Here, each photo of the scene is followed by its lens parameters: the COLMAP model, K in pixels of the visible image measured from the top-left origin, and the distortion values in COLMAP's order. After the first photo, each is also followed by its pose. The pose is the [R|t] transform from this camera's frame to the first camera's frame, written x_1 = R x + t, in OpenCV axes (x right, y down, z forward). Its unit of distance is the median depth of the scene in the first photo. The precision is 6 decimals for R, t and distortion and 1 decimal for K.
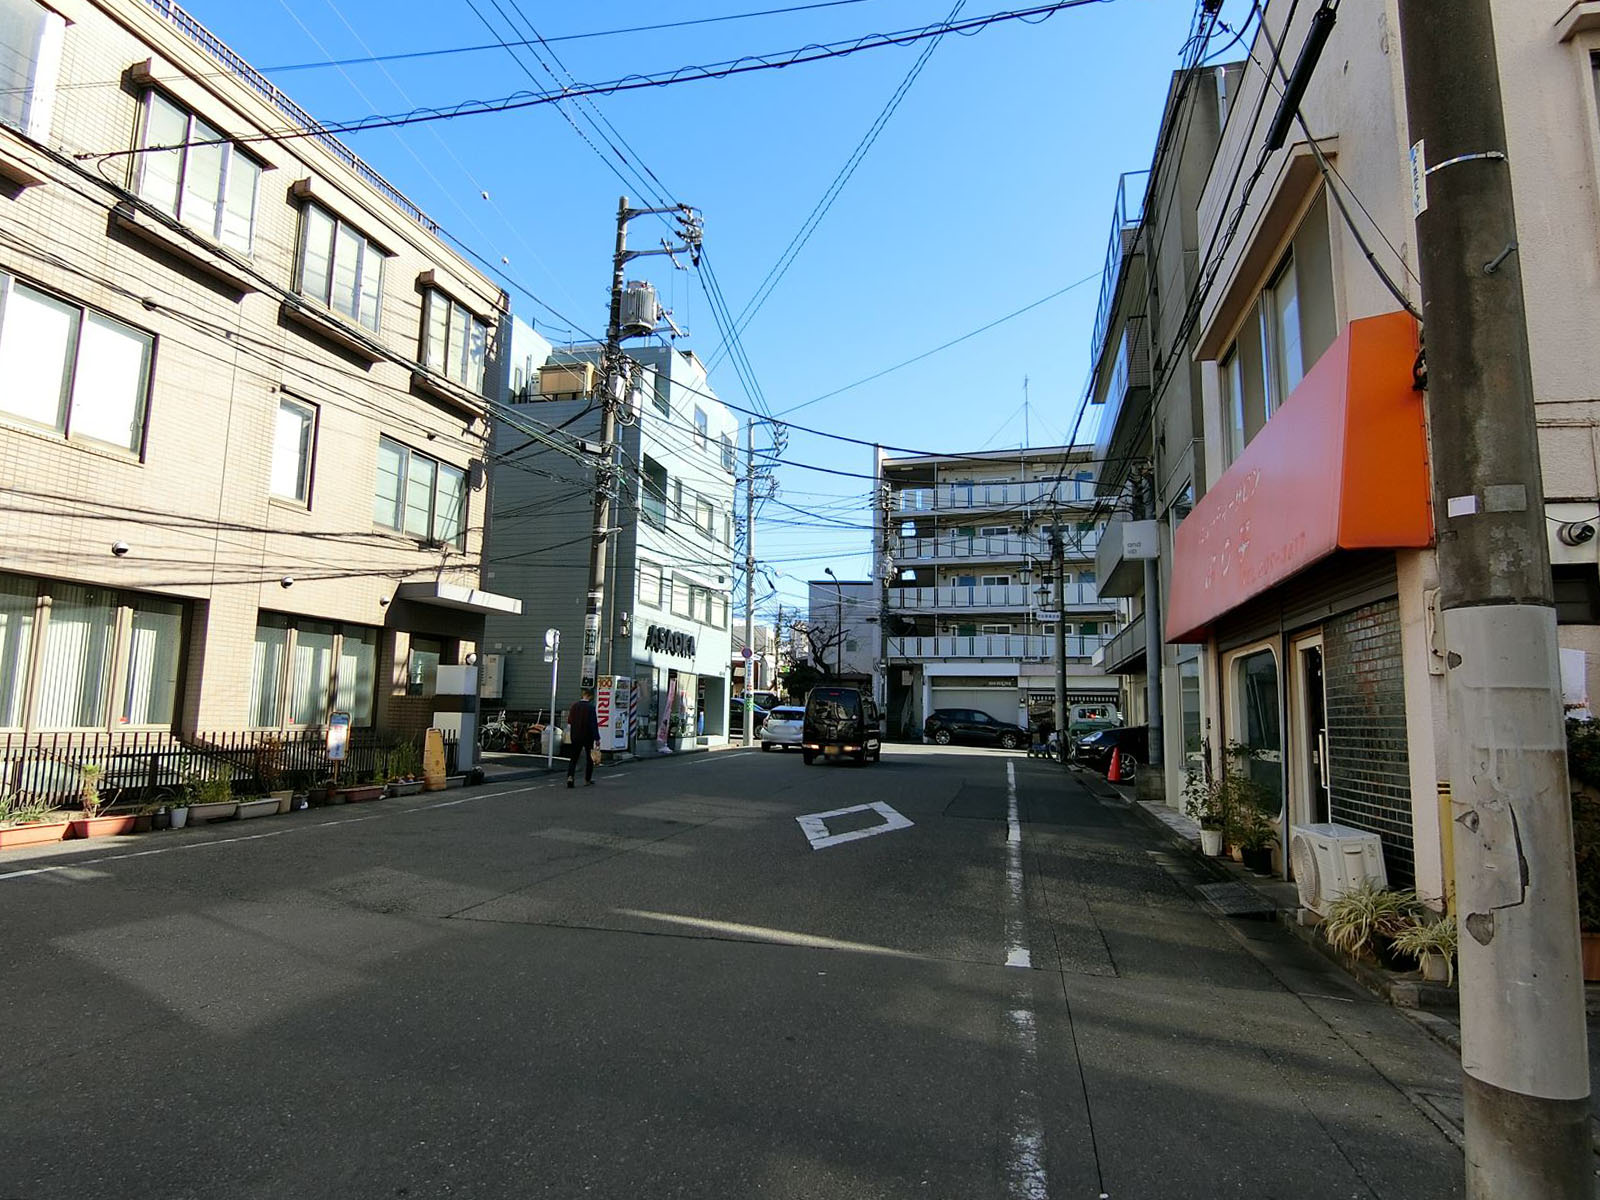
lens RADIAL K [[877.4, 0, 796.2], [0, 877.4, 595.6], [0, 0, 1]] dist [-0.019204, -0.002351]
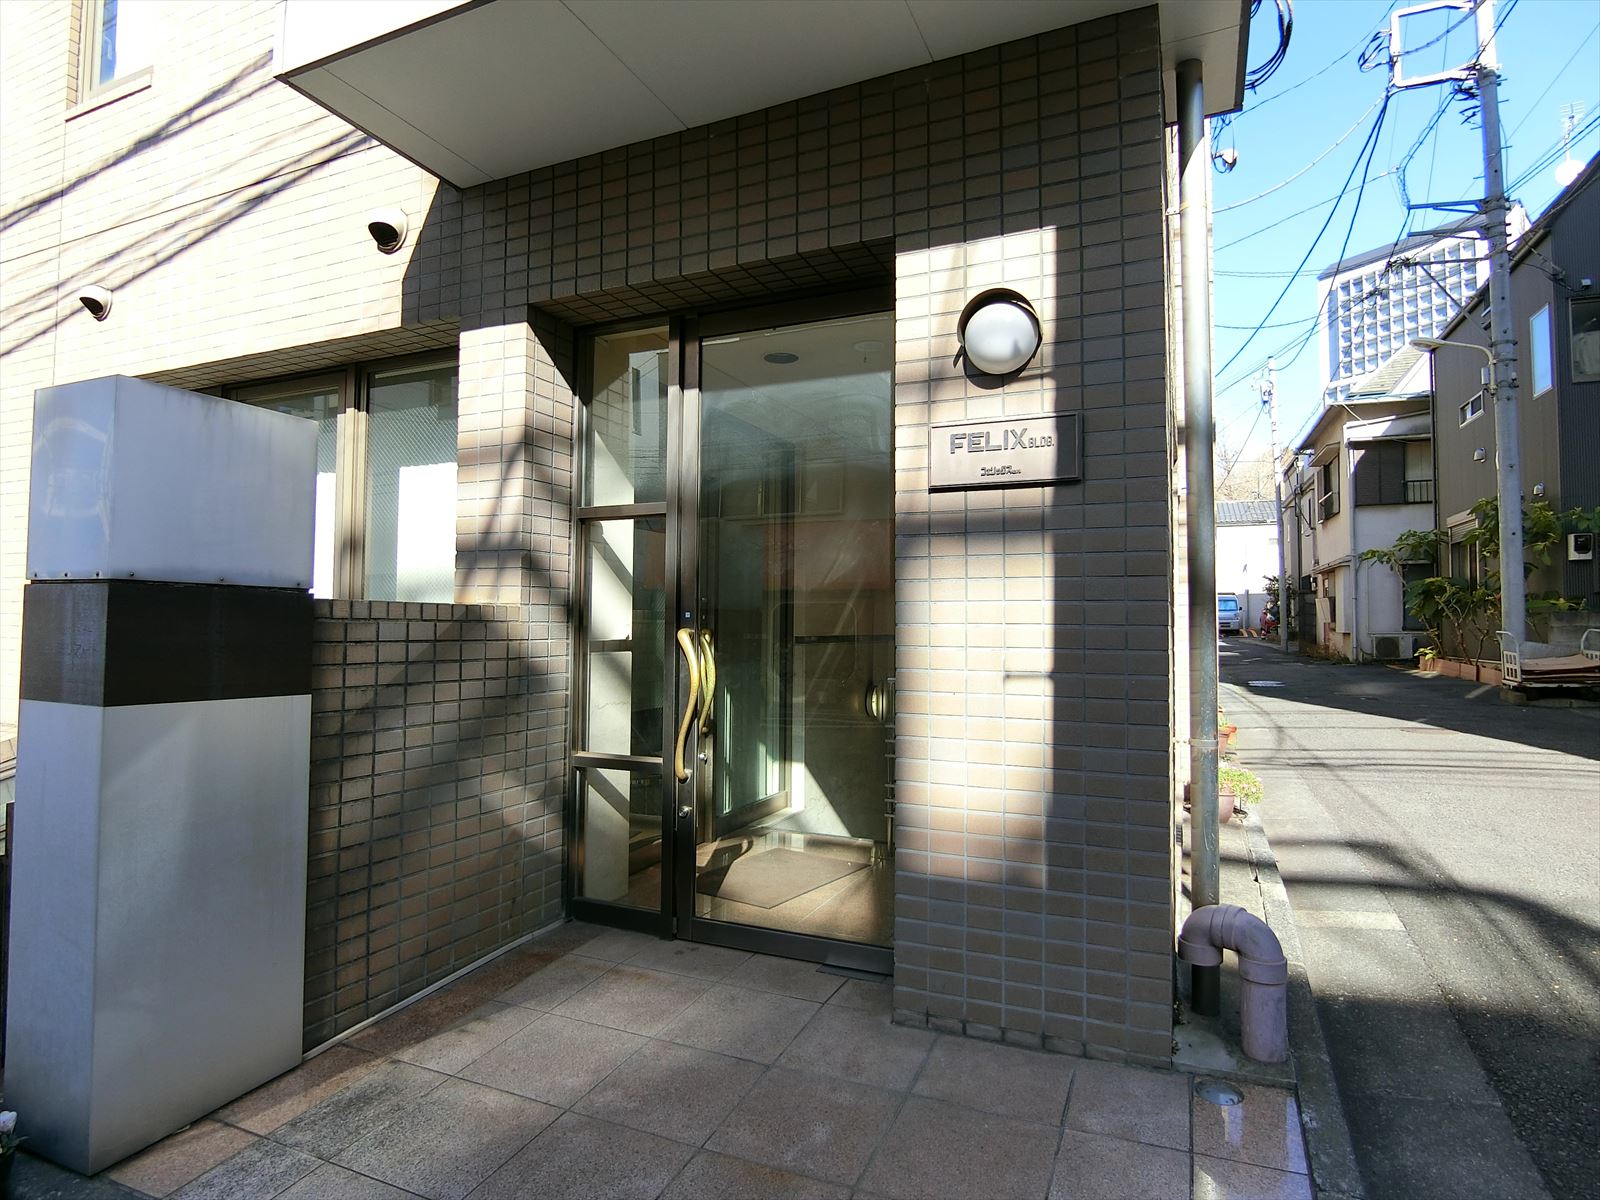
lens RADIAL K [[877.4, 0, 796.2], [0, 877.4, 595.6], [0, 0, 1]] dist [-0.019204, -0.002351]
pose [[-0.159880, -0.058396, -0.985408, -0.287819], [0.120058, 0.989688, -0.078128, 0.159064], [0.979808, -0.130797, -0.151221, 1.281026]]
